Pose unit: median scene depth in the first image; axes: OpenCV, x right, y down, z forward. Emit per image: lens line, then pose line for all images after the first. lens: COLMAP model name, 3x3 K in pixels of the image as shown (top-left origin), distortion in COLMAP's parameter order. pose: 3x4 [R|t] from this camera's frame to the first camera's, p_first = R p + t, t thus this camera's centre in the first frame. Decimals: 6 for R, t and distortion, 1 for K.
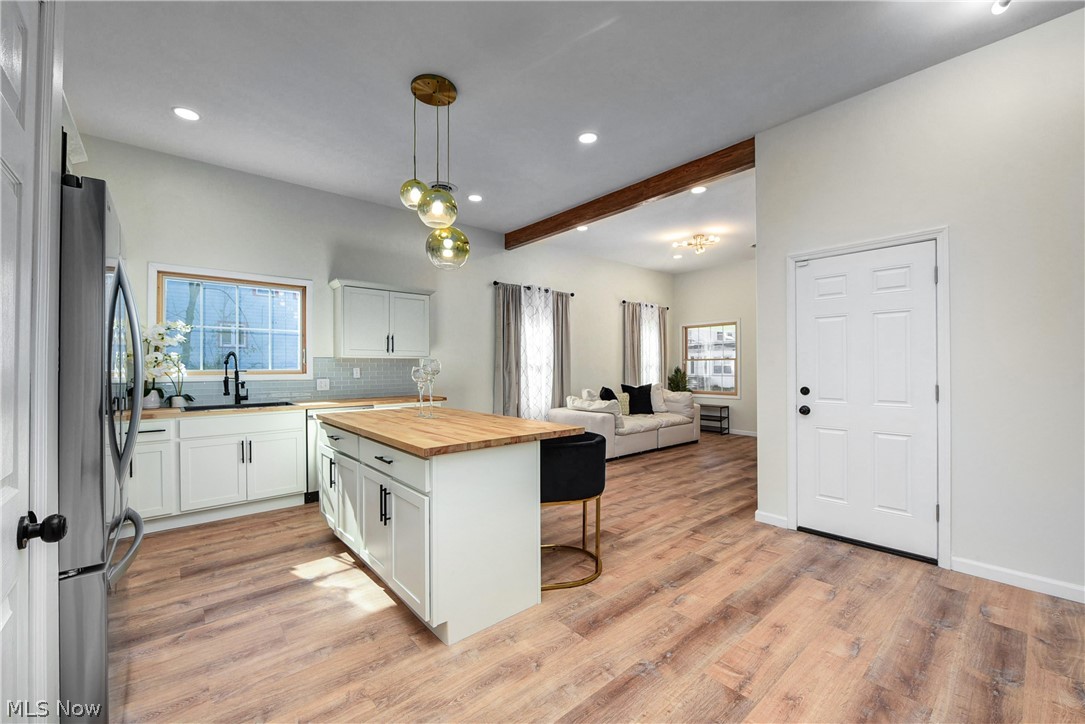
lens RADIAL K [[434.0, 0, 545.5], [0, 434.0, 364.8], [0, 0, 1]] dist [-0.002115, 0.000088]
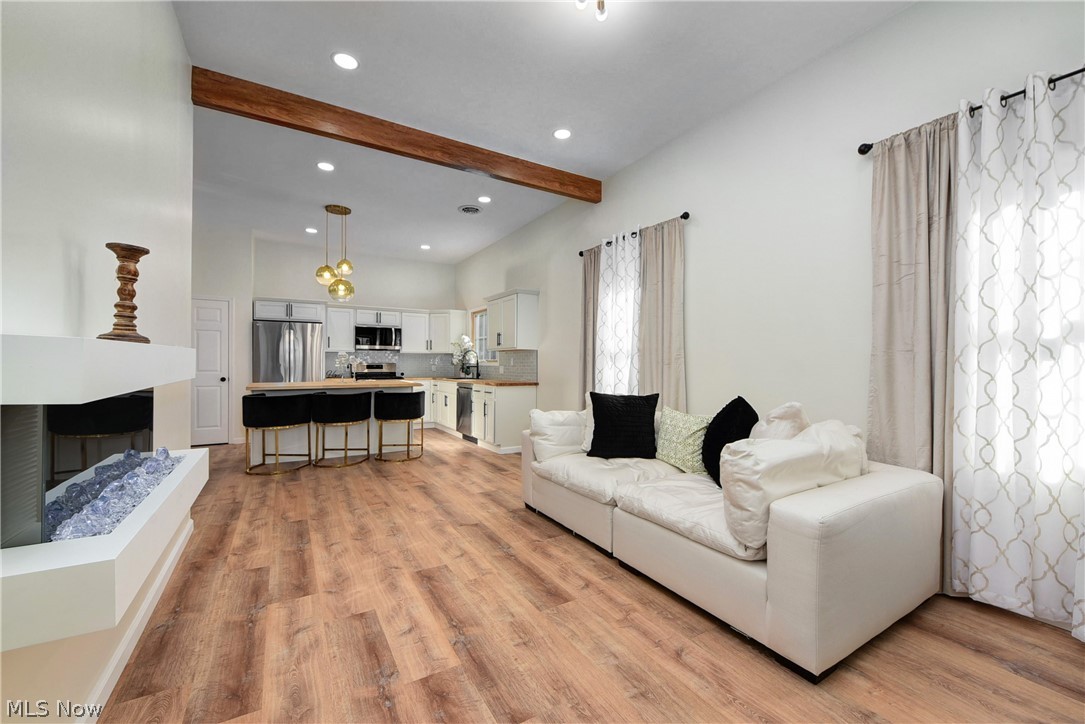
lens RADIAL K [[432.6, 0, 543.8], [0, 432.6, 365.6], [0, 0, 1]] dist [-0.007777, -0.000513]
pose [[-0.171870, 0.005562, -0.985104, 1.102681], [-0.000248, 0.999984, 0.005690, 0.028079], [0.985120, 0.001222, -0.171866, 1.682948]]
